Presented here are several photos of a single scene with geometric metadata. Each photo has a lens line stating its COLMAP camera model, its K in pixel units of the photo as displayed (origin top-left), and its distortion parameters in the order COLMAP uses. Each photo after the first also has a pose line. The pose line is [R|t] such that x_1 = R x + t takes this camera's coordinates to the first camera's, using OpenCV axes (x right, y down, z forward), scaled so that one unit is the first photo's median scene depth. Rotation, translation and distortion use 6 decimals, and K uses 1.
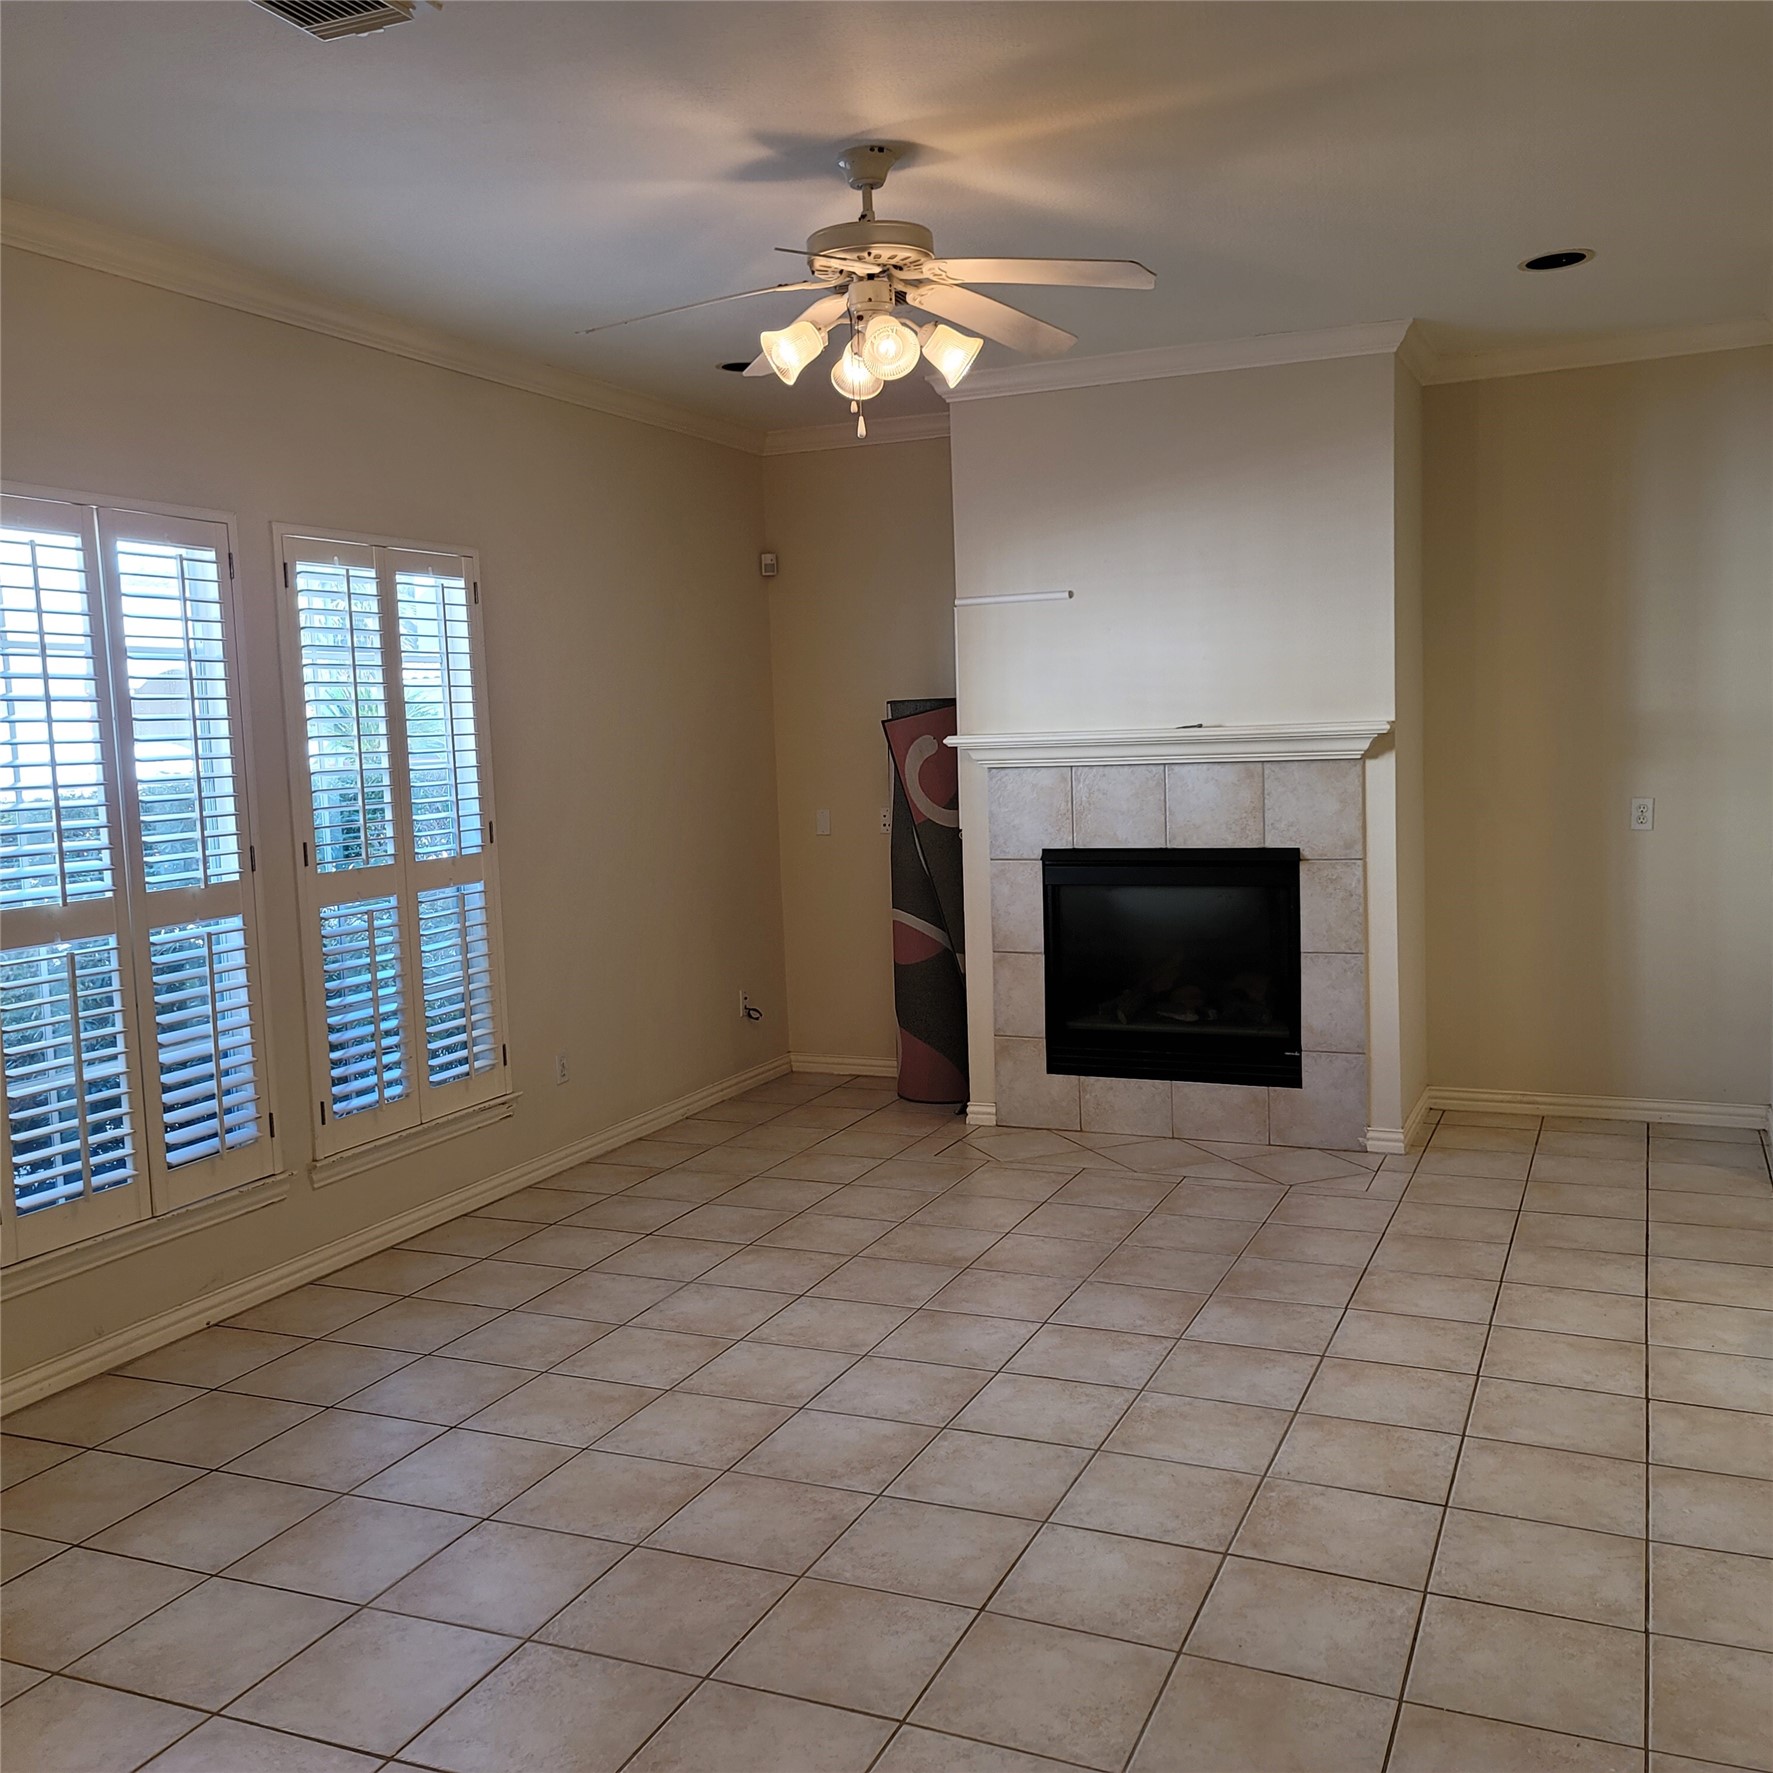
lens RADIAL K [[1724.5, 0, 895.1], [0, 1724.5, 853.2], [0, 0, 1]] dist [0.059228, 0.001724]
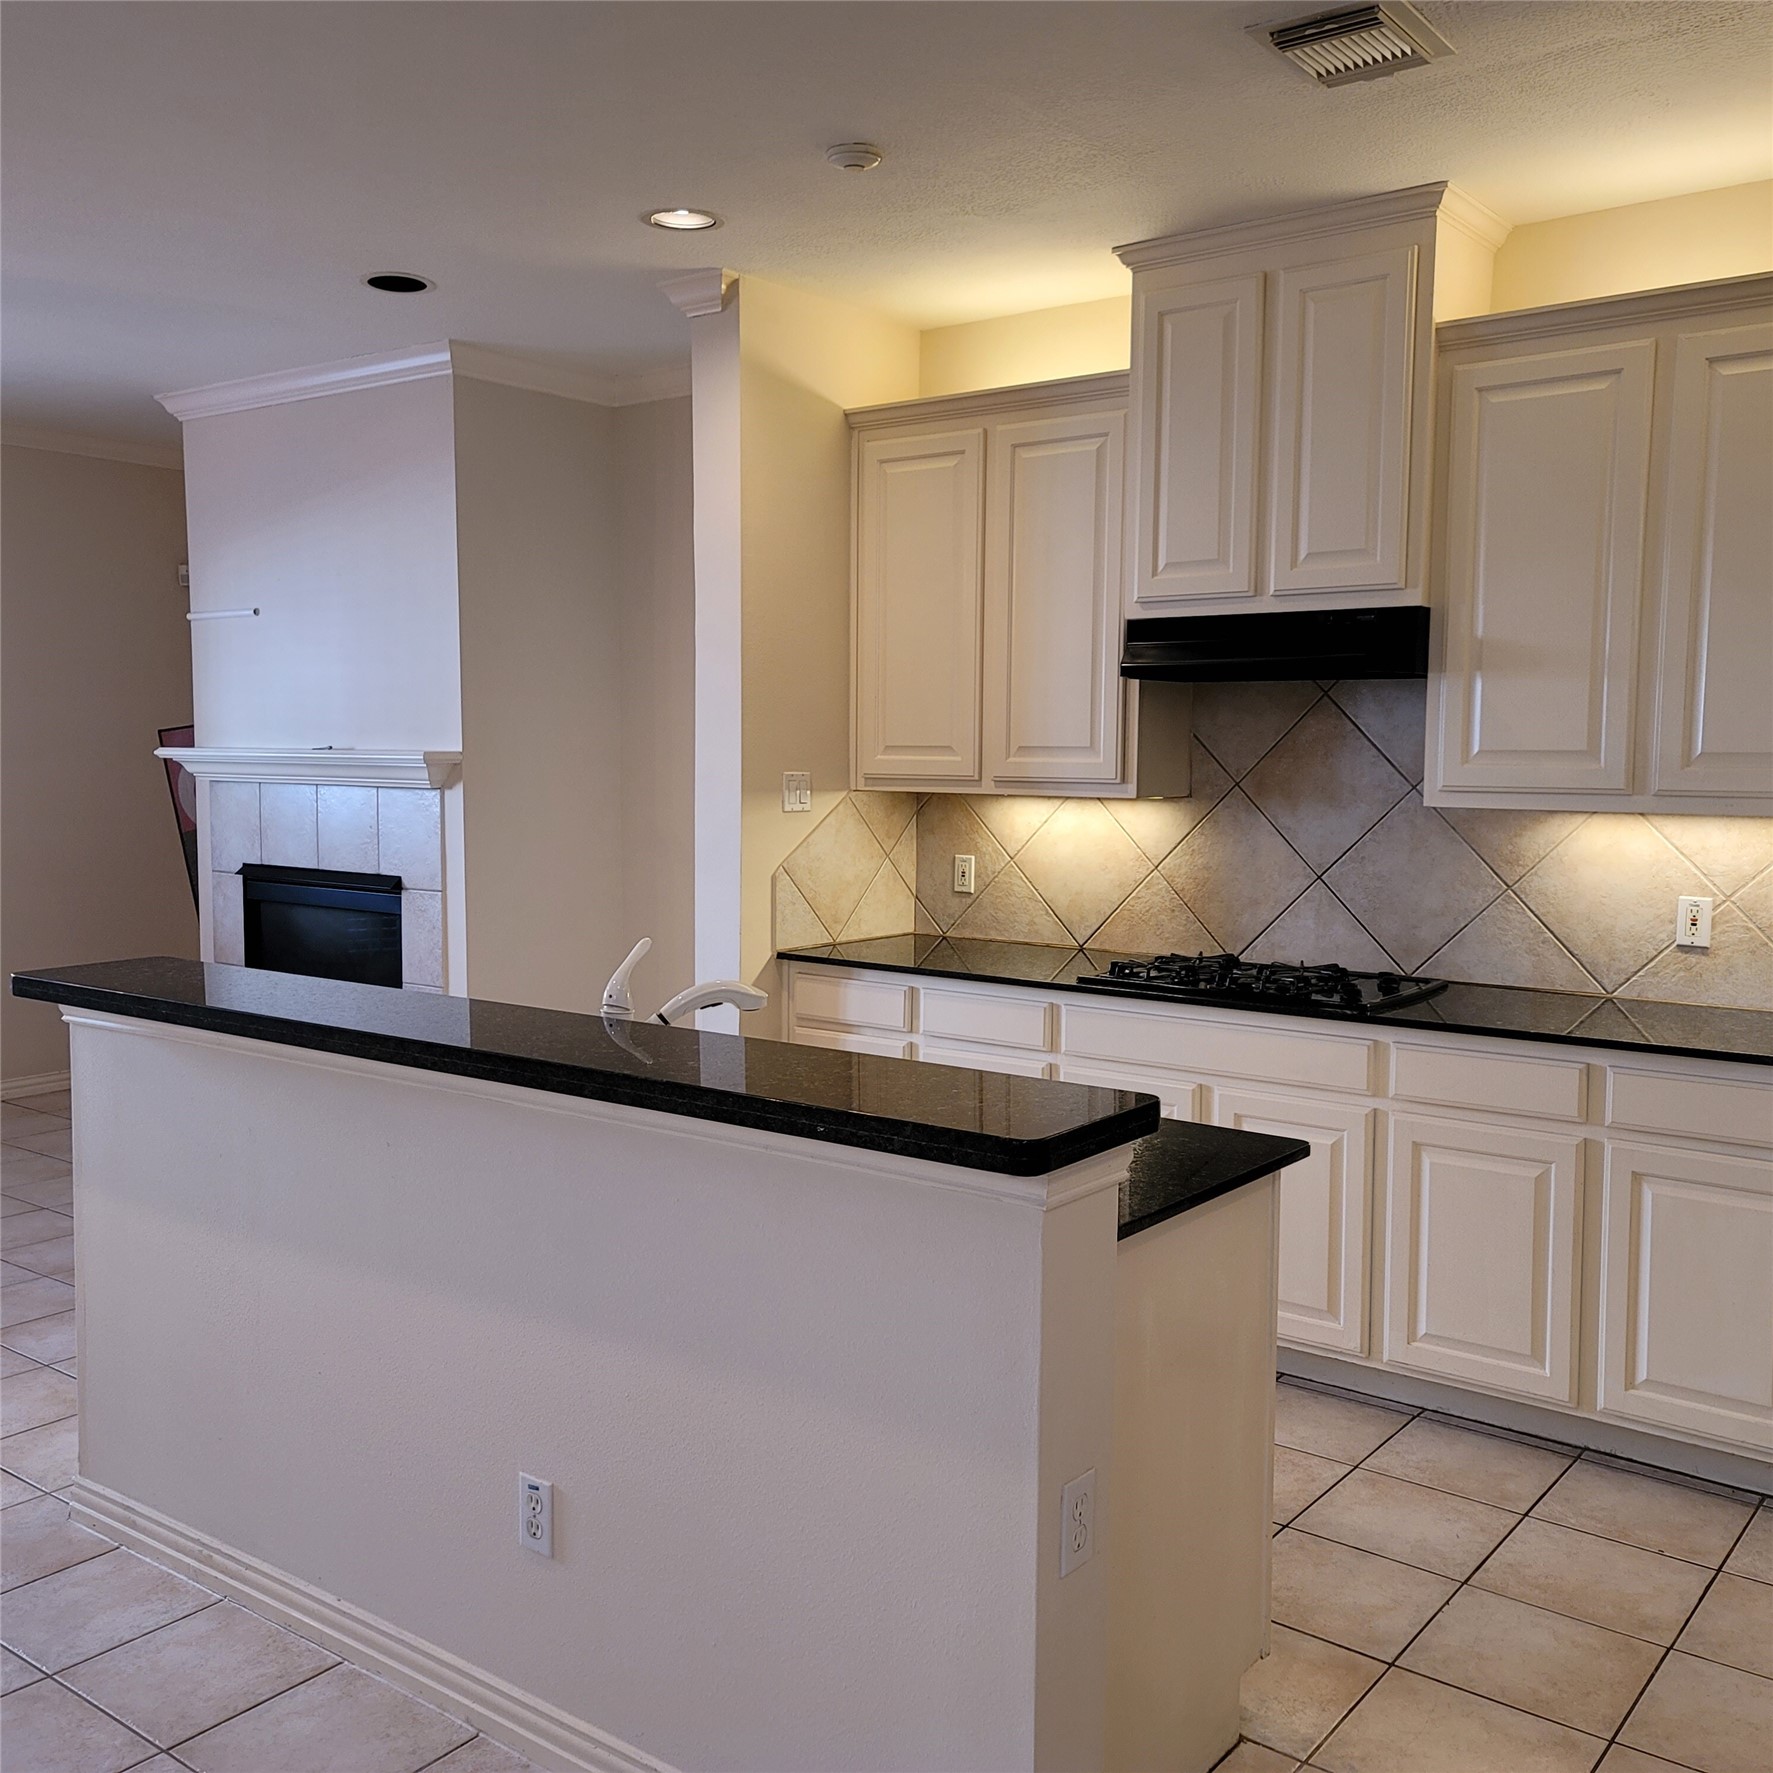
lens RADIAL K [[1721.1, 0, 886.5], [0, 1721.1, 886.5], [0, 0, 1]] dist [0.065642, -0.012699]
pose [[0.968724, 0.059292, -0.240954, 0.880736], [-0.055656, 0.998210, 0.021876, -0.040651], [0.241820, -0.007781, 0.970290, 0.131733]]
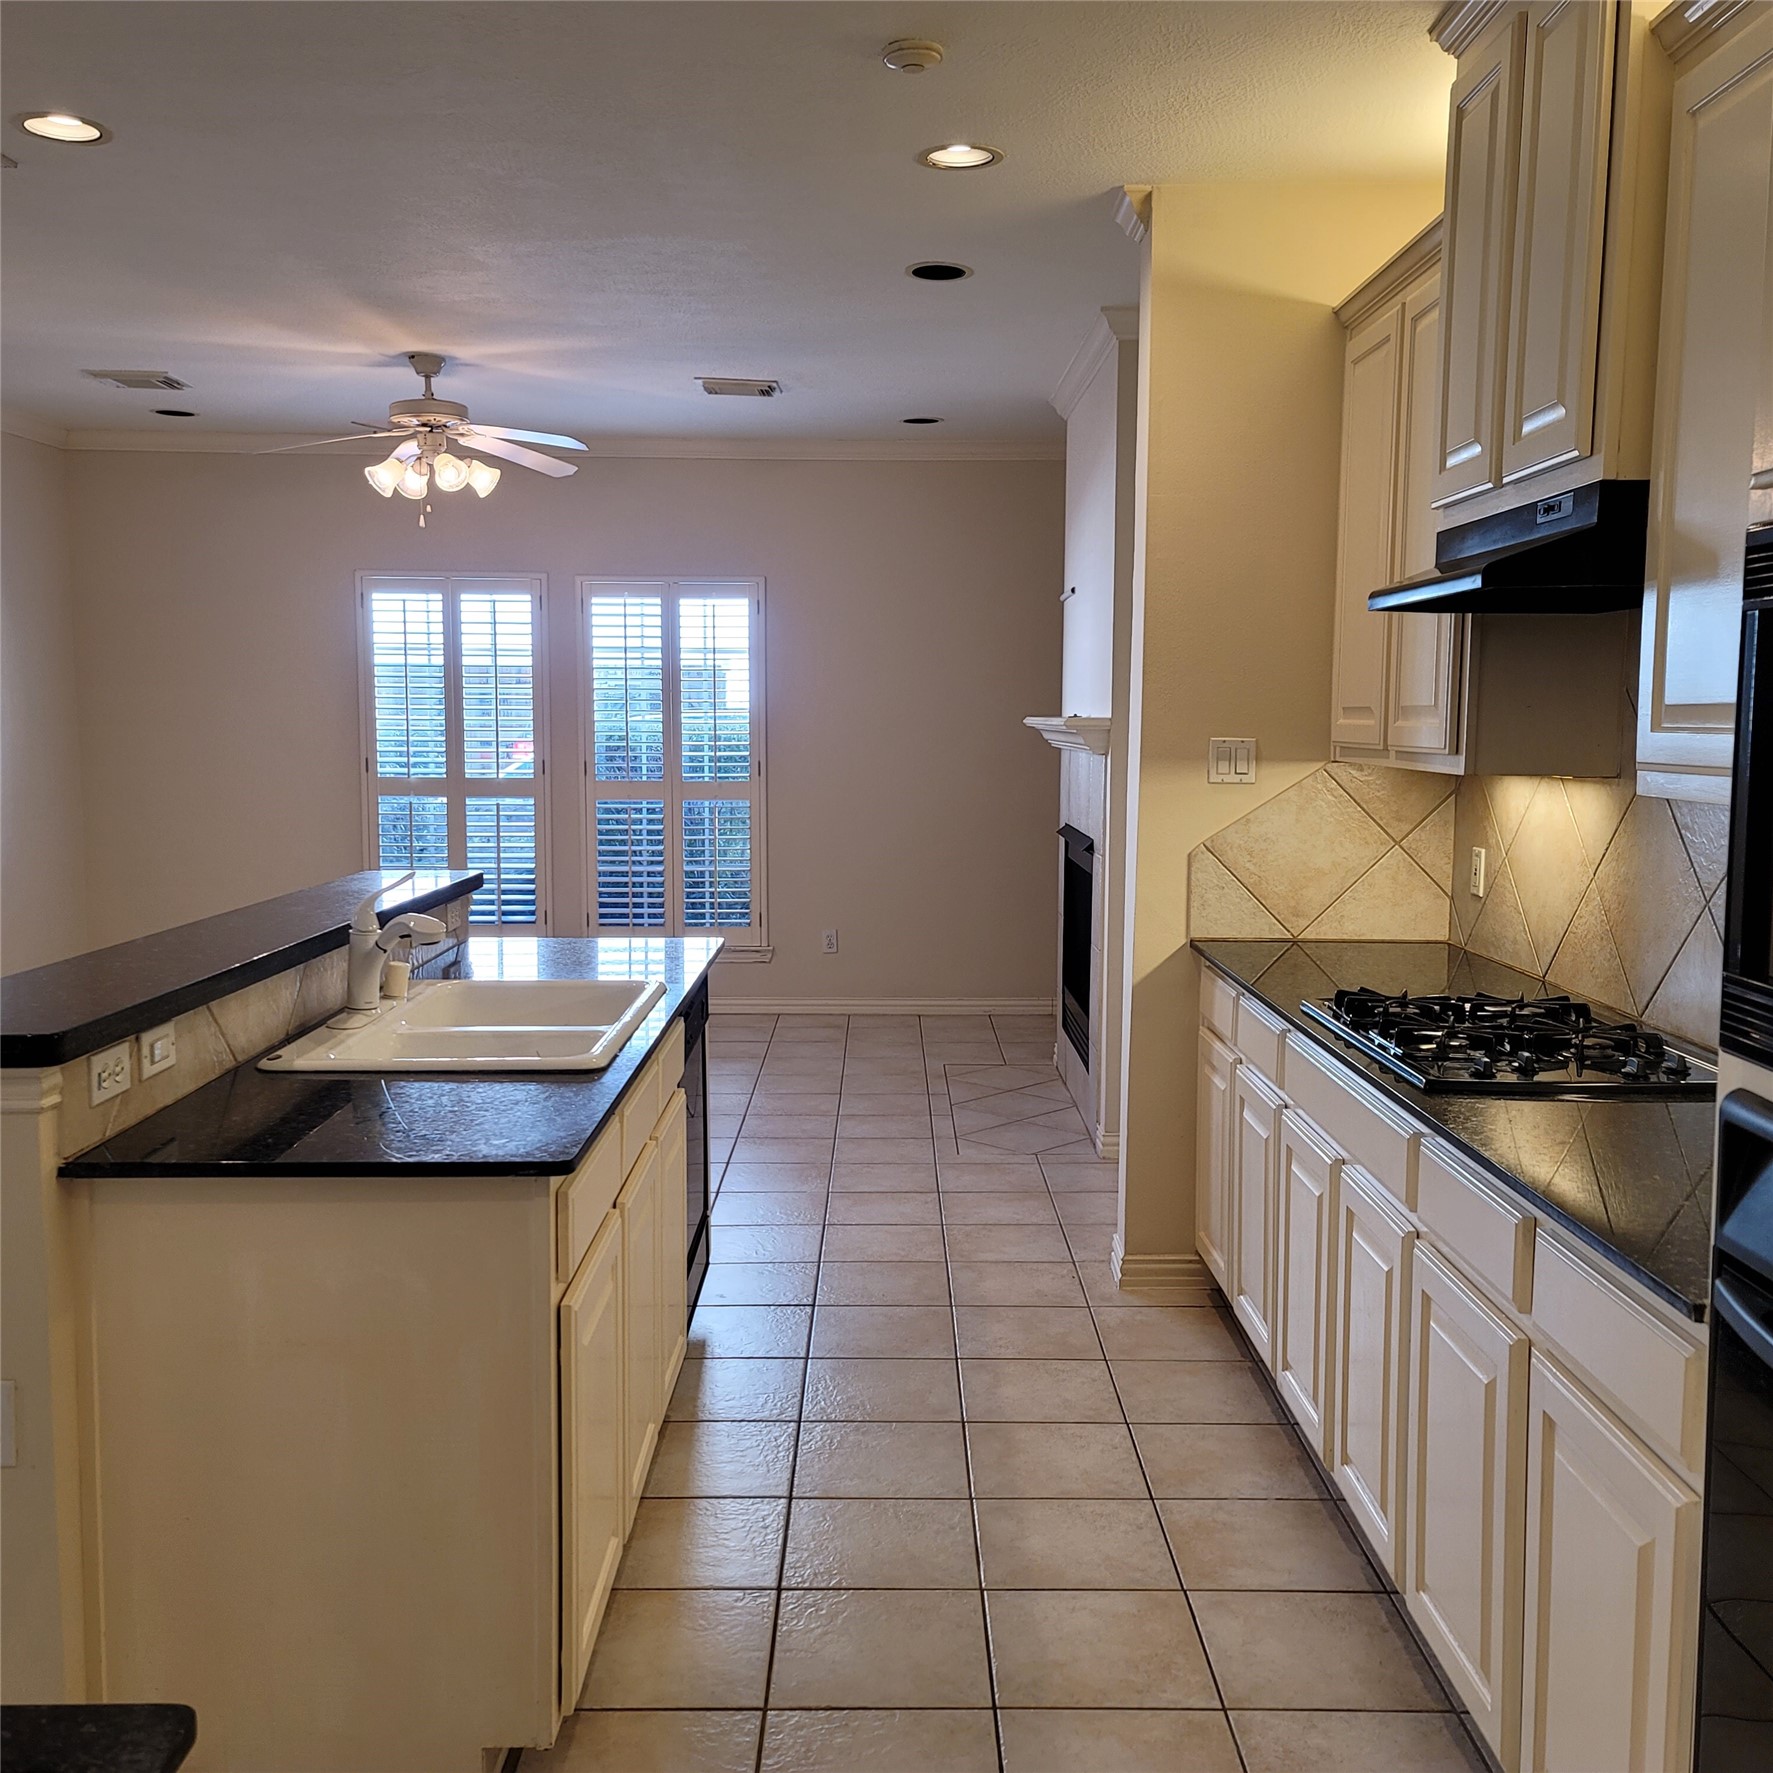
lens RADIAL K [[1718.0, 0, 886.5], [0, 1718.0, 886.5], [0, 0, 1]] dist [0.076603, 0.001449]
pose [[0.401970, 0.127993, -0.906663, 1.321079], [-0.085938, 0.991085, 0.101810, -0.081836], [0.911611, 0.036992, 0.409386, 0.573377]]
